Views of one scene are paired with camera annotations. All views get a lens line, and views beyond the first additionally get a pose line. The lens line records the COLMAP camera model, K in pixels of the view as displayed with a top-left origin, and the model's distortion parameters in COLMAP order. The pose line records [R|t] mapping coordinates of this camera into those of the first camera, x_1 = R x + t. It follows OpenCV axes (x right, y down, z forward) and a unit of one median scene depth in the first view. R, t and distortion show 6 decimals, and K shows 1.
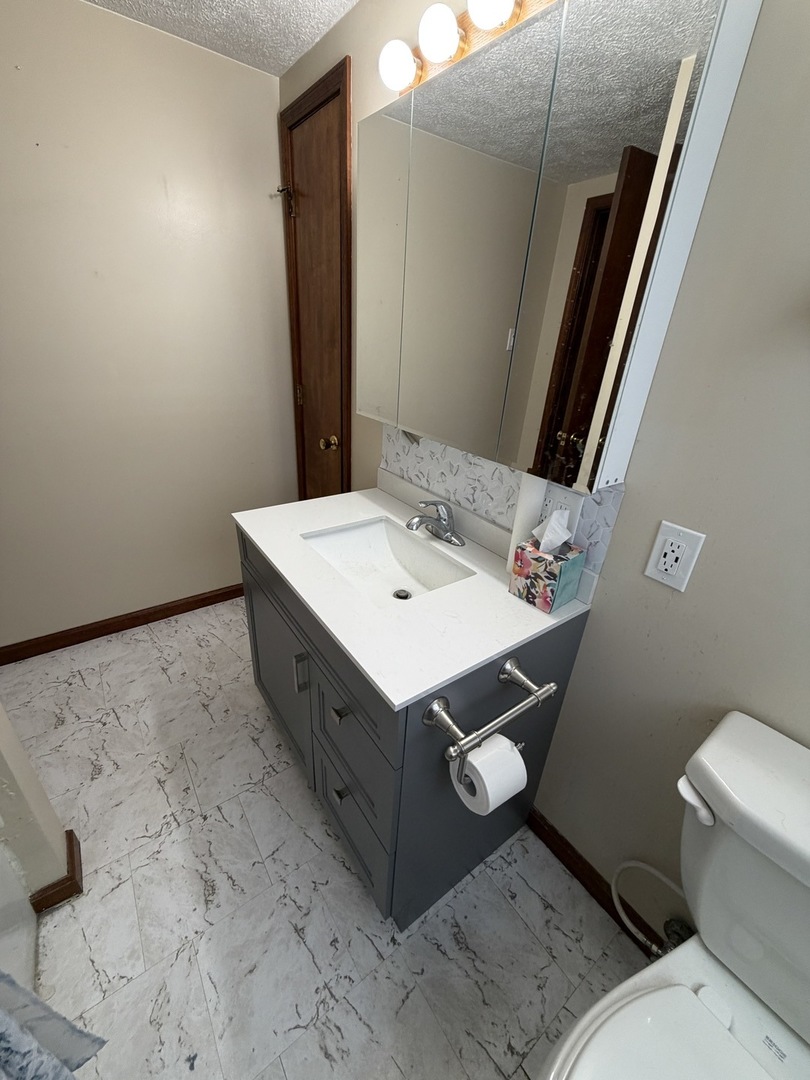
lens RADIAL K [[431.7, 0, 403.4], [0, 431.7, 536.3], [0, 0, 1]] dist [0.000030, -0.000048]
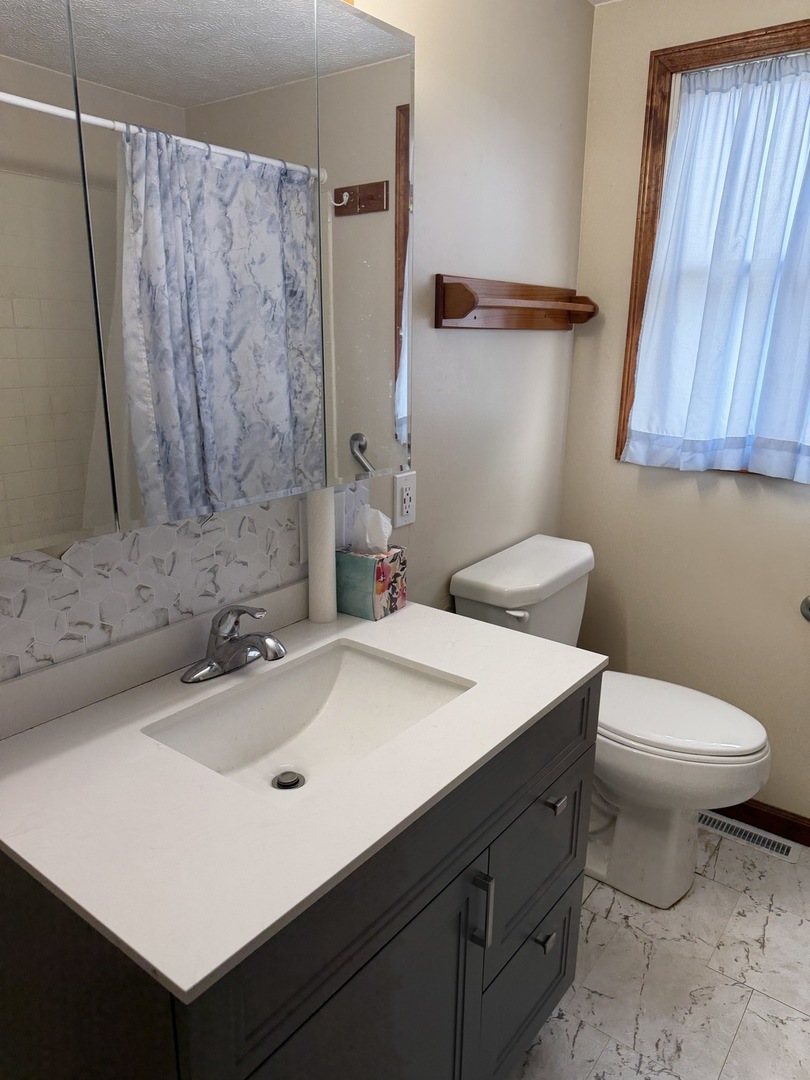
lens RADIAL K [[765.3, 0, 405.0], [0, 765.3, 540.0], [0, 0, 1]] dist [0.118278, -0.127441]
pose [[-0.298199, -0.310904, 0.902450, -0.898885], [0.381311, 0.827943, 0.411233, -0.499057], [-0.875031, 0.466743, -0.128341, 0.909219]]
